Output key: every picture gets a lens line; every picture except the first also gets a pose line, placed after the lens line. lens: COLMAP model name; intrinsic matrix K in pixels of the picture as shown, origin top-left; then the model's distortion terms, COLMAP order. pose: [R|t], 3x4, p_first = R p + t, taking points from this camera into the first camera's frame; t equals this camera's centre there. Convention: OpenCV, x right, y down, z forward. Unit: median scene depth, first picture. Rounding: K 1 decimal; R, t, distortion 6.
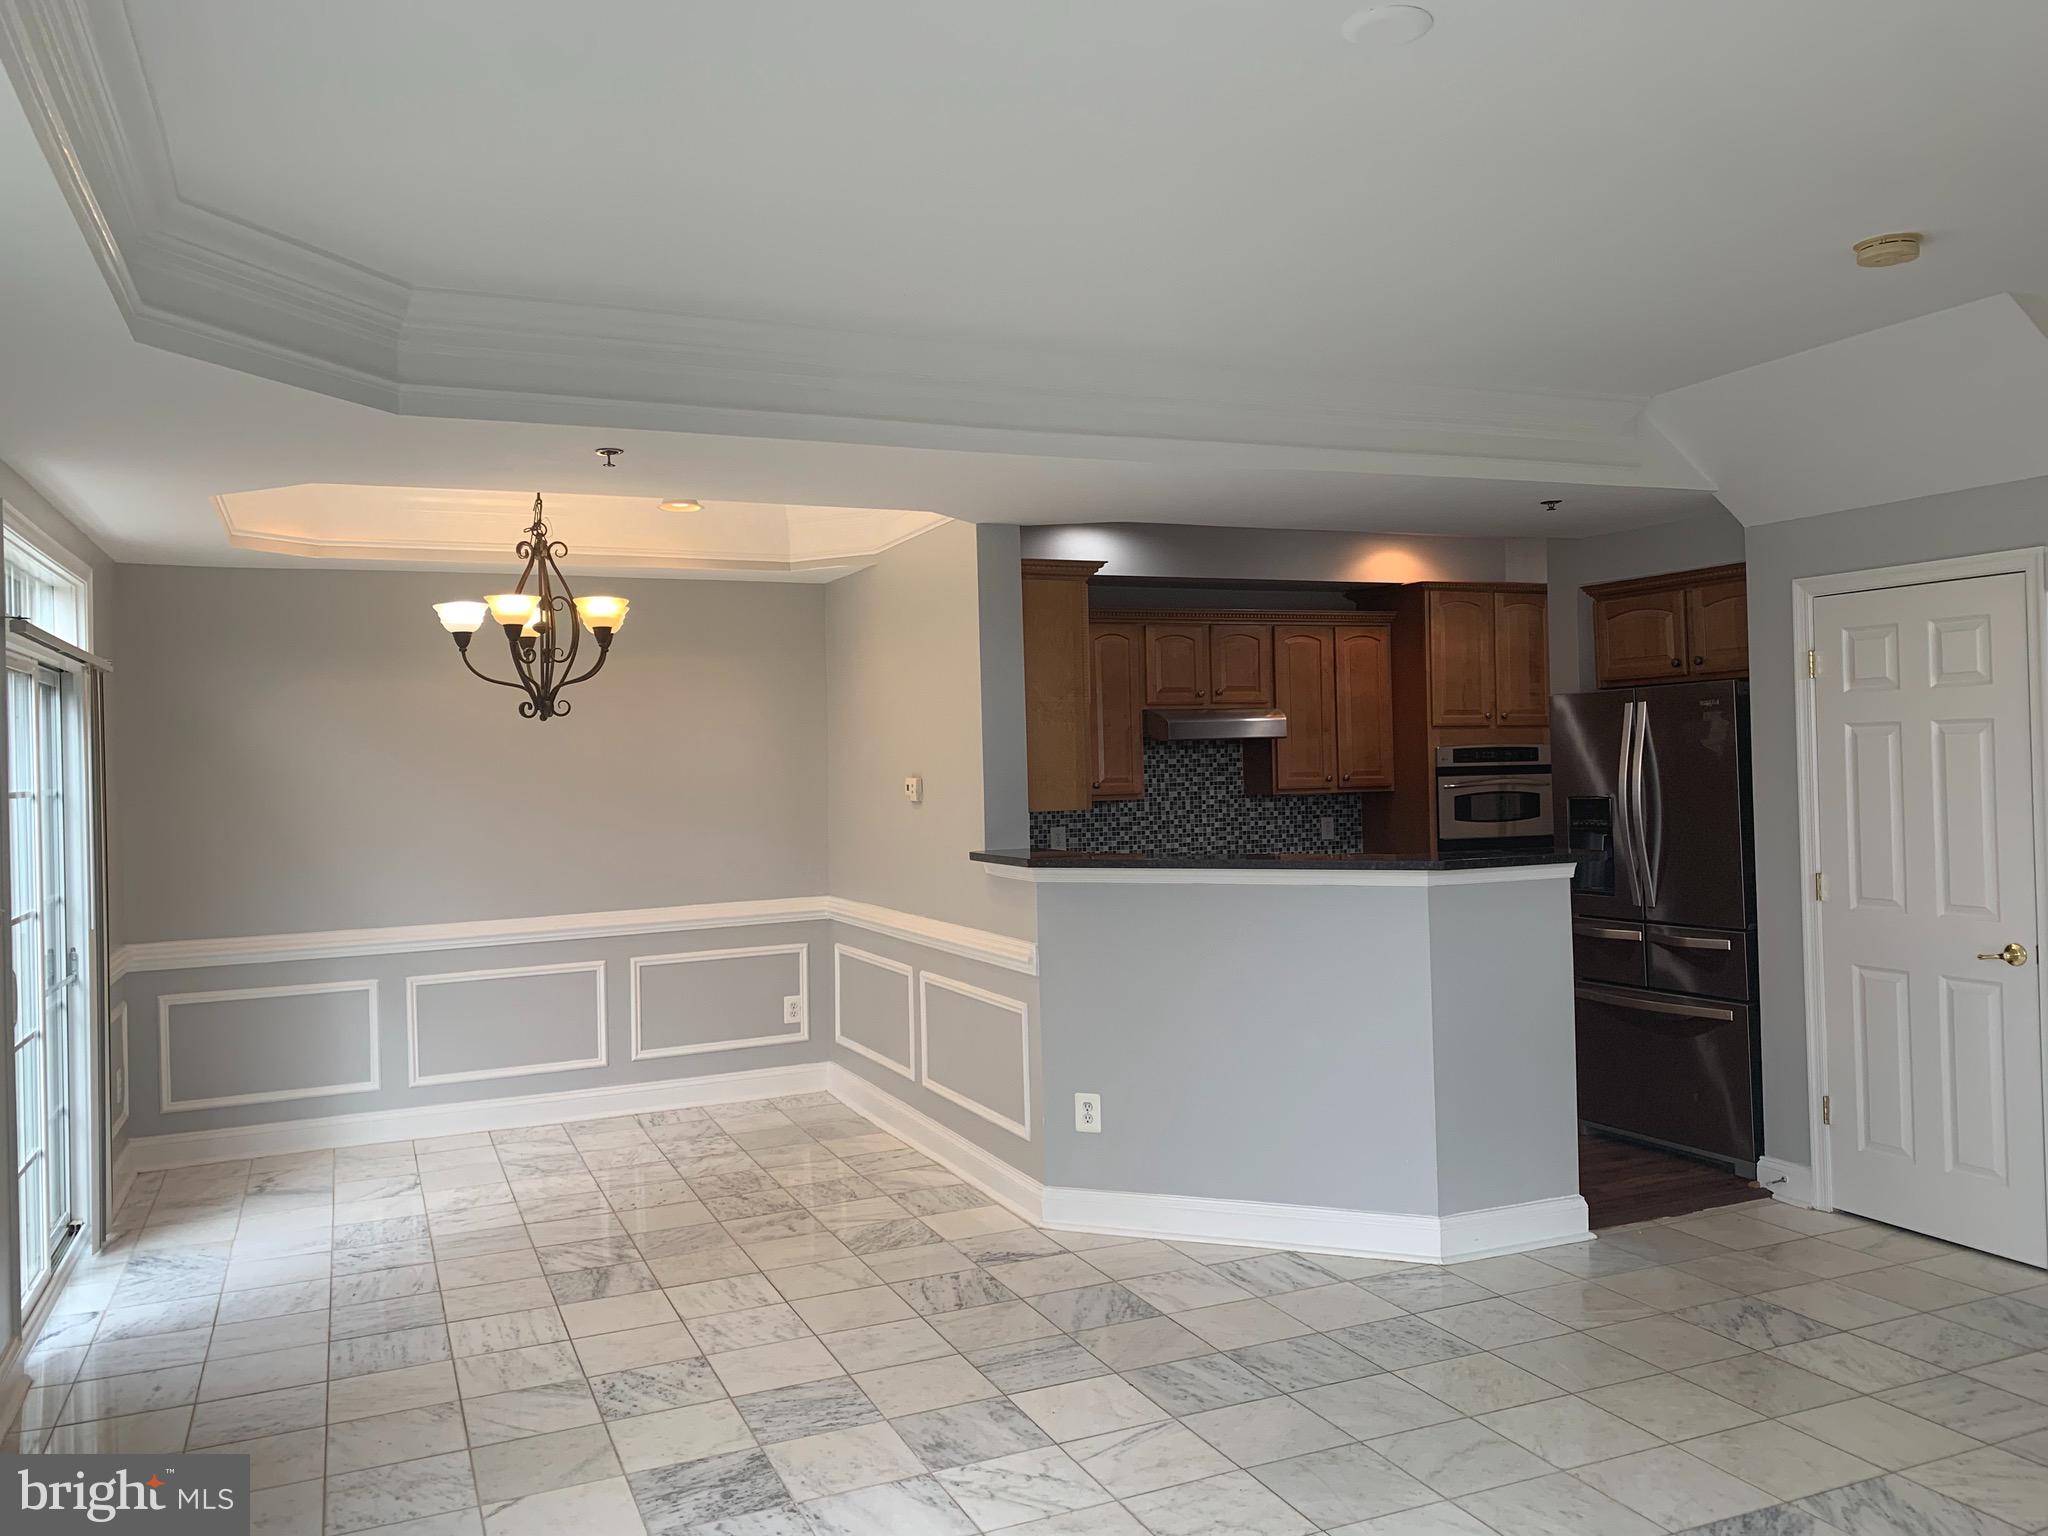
lens RADIAL K [[1540.2, 0, 1005.7], [0, 1540.2, 728.3], [0, 0, 1]] dist [0.067548, -0.092115]
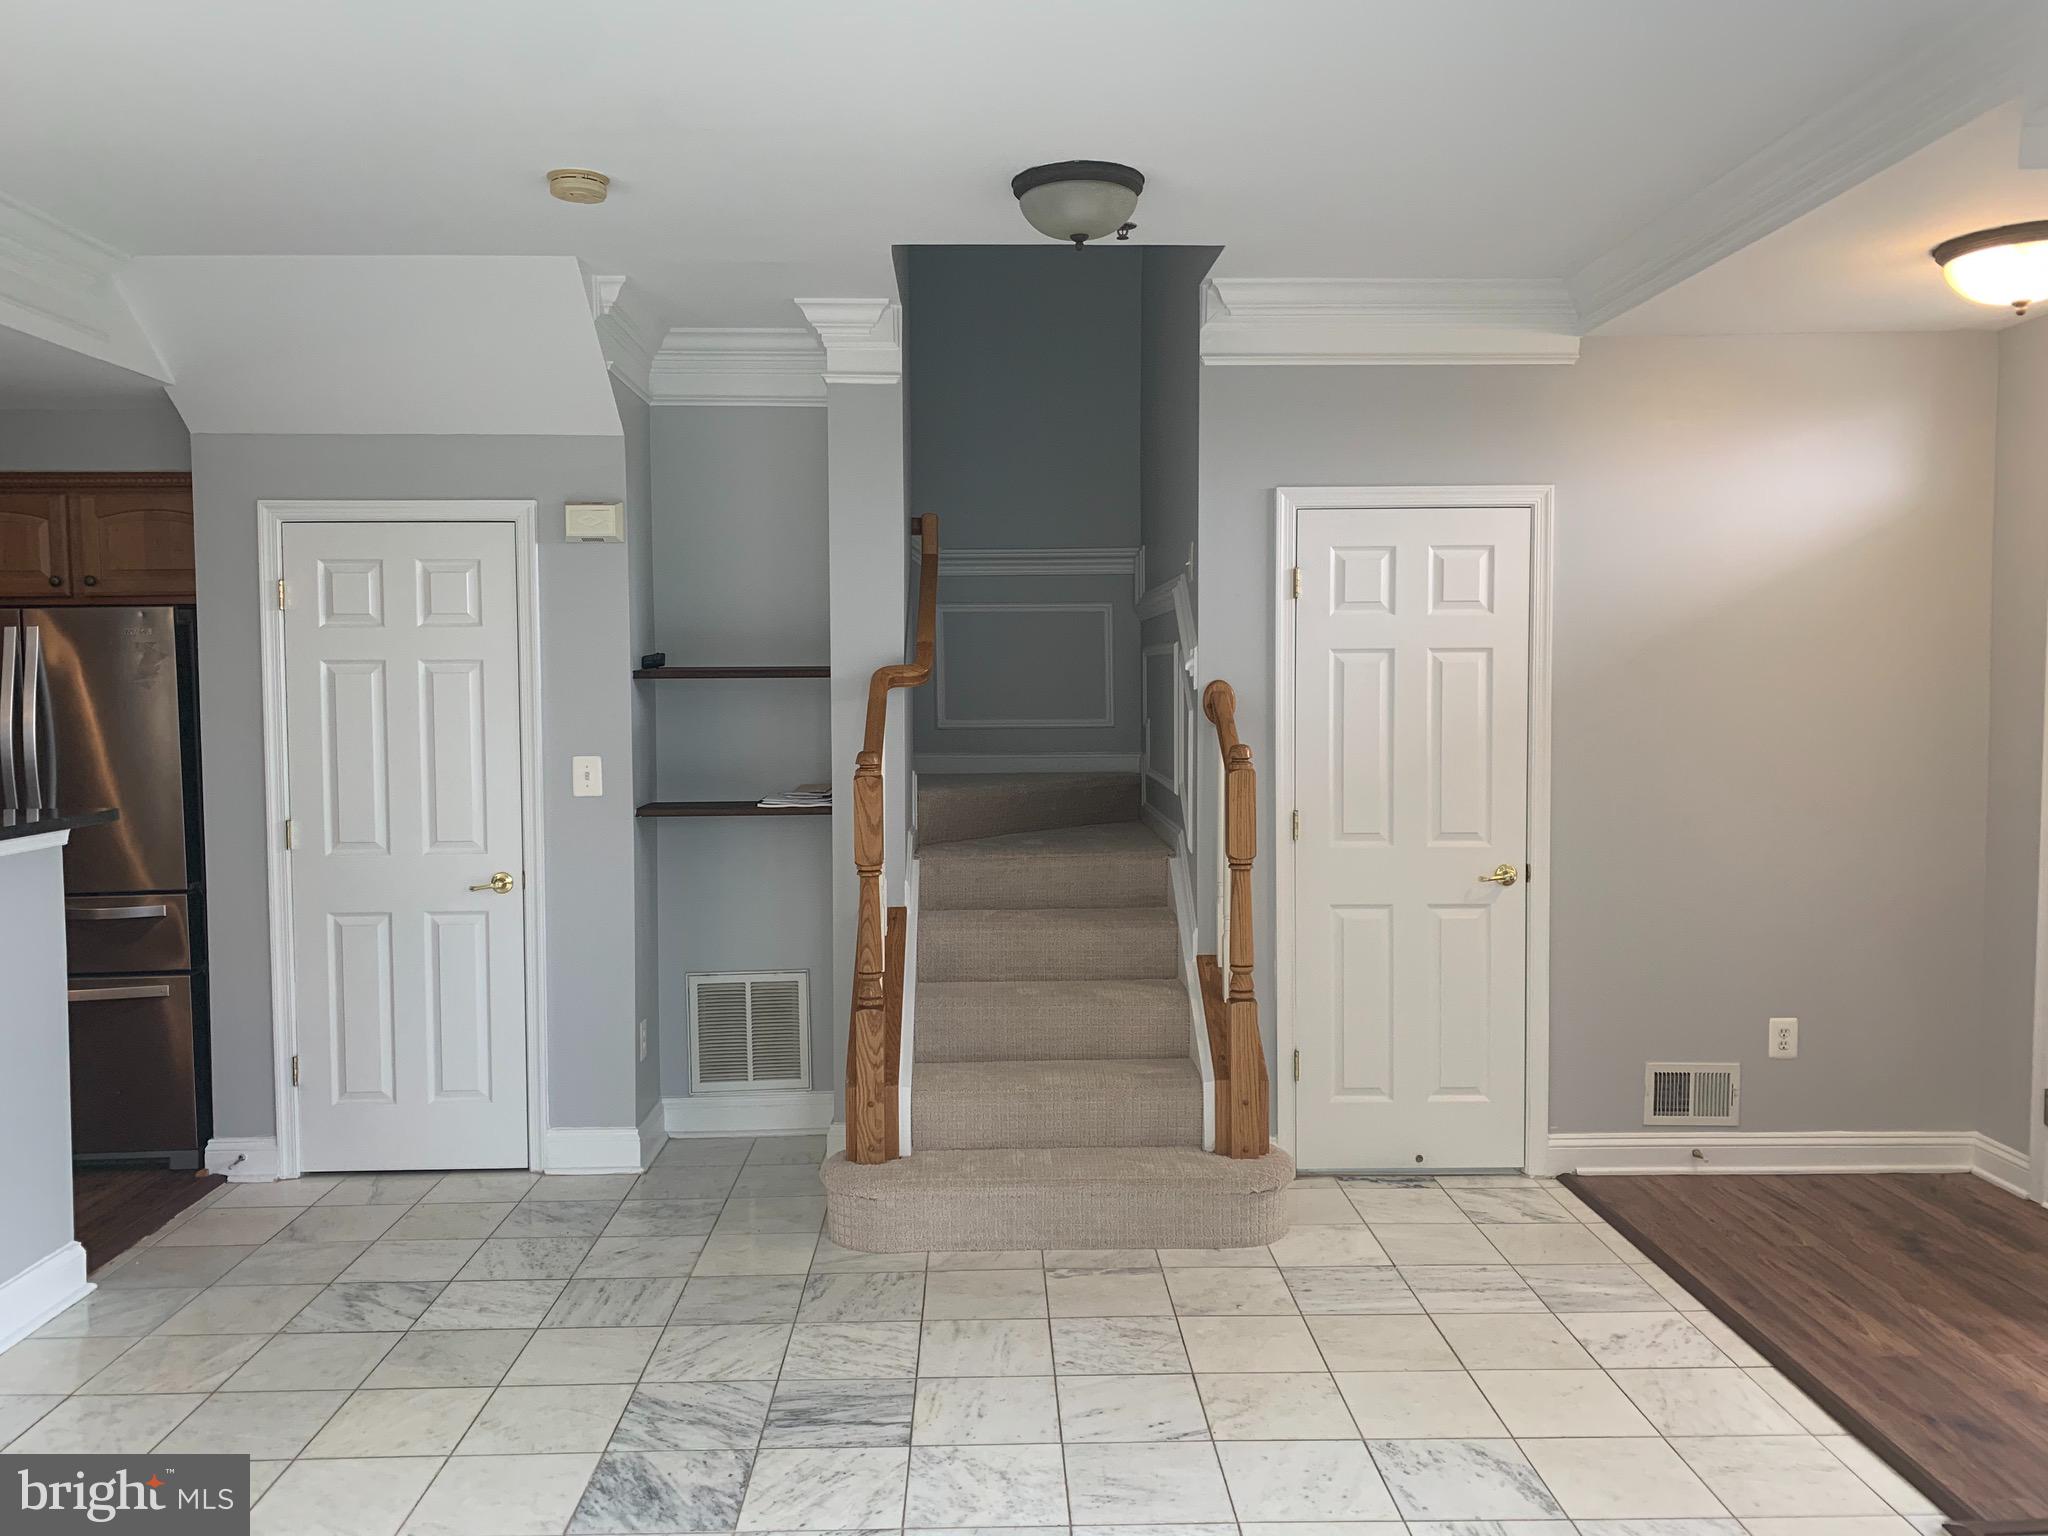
lens RADIAL K [[1571.0, 0, 1016.2], [0, 1571.0, 744.8], [0, 0, 1]] dist [0.037279, -0.039077]
pose [[0.371755, -0.019967, 0.928116, -0.182141], [-0.022012, 0.999298, 0.030315, 0.009040], [-0.928070, -0.031699, 0.371054, 0.233555]]
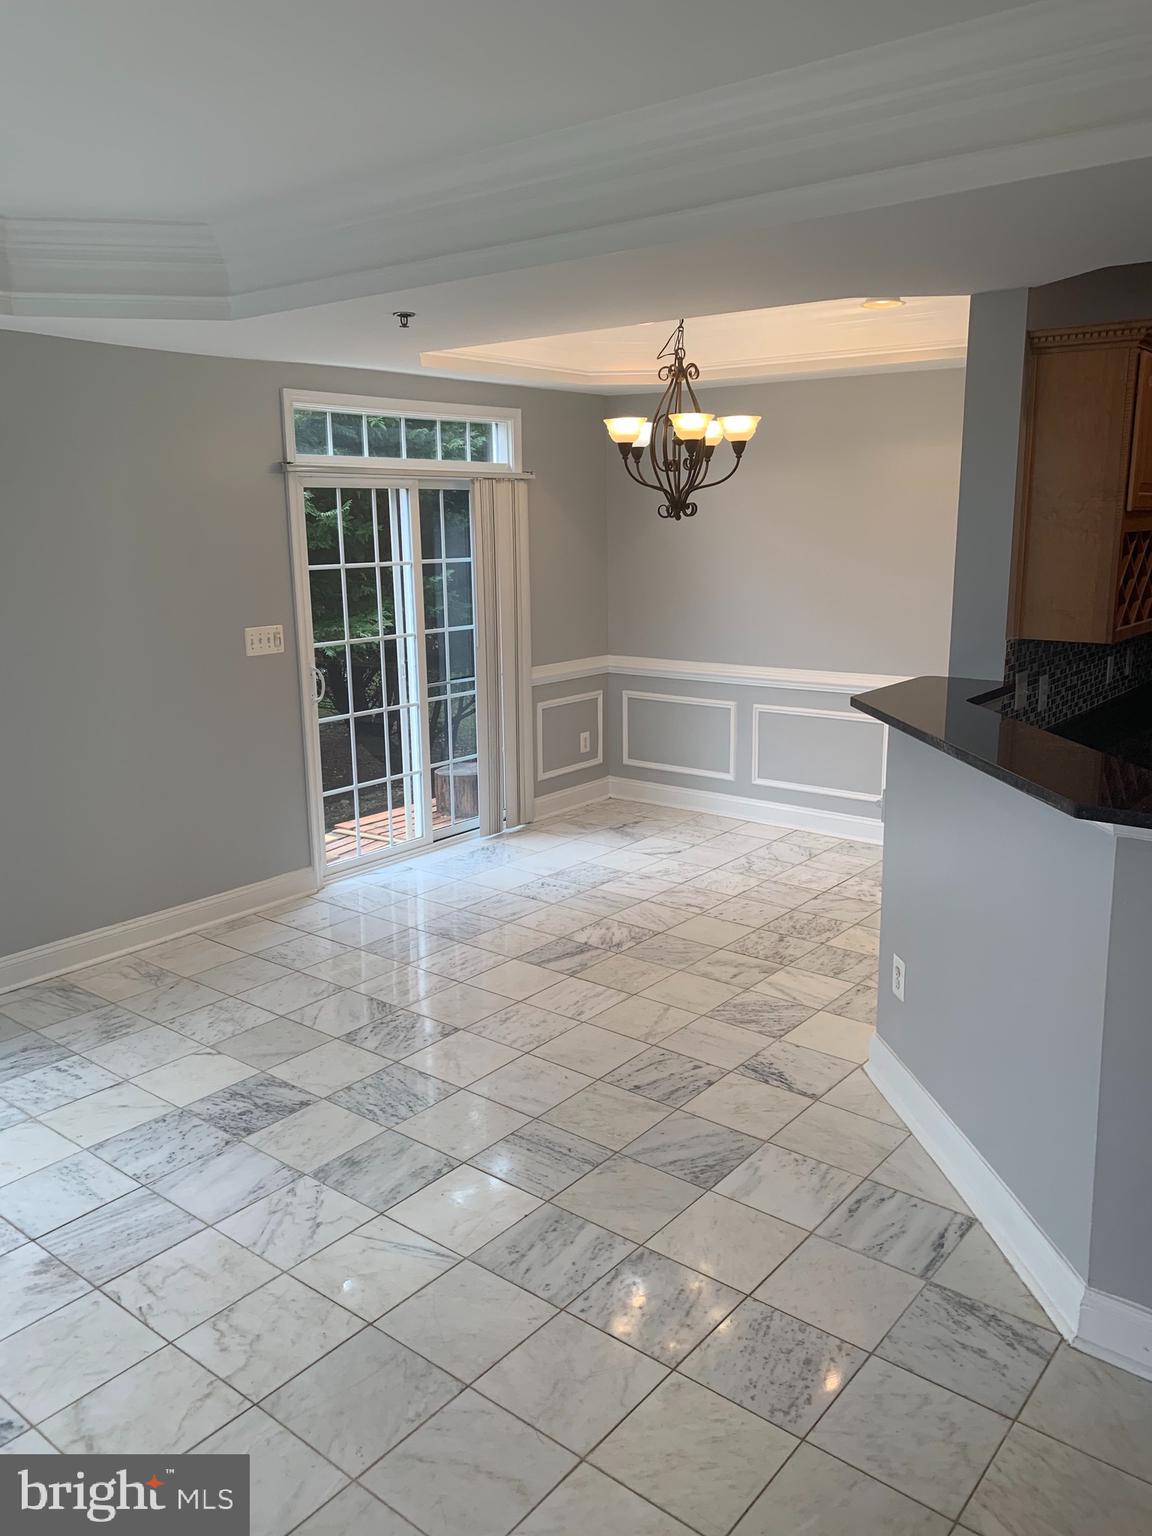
lens RADIAL K [[1155.1, 0, 593.1], [0, 1155.1, 752.5], [0, 0, 1]] dist [0.067548, -0.092115]
pose [[0.481155, 0.199982, -0.853520, 0.493863], [0.014522, 0.971680, 0.235854, -0.043736], [0.876515, -0.125877, 0.464625, 0.501335]]
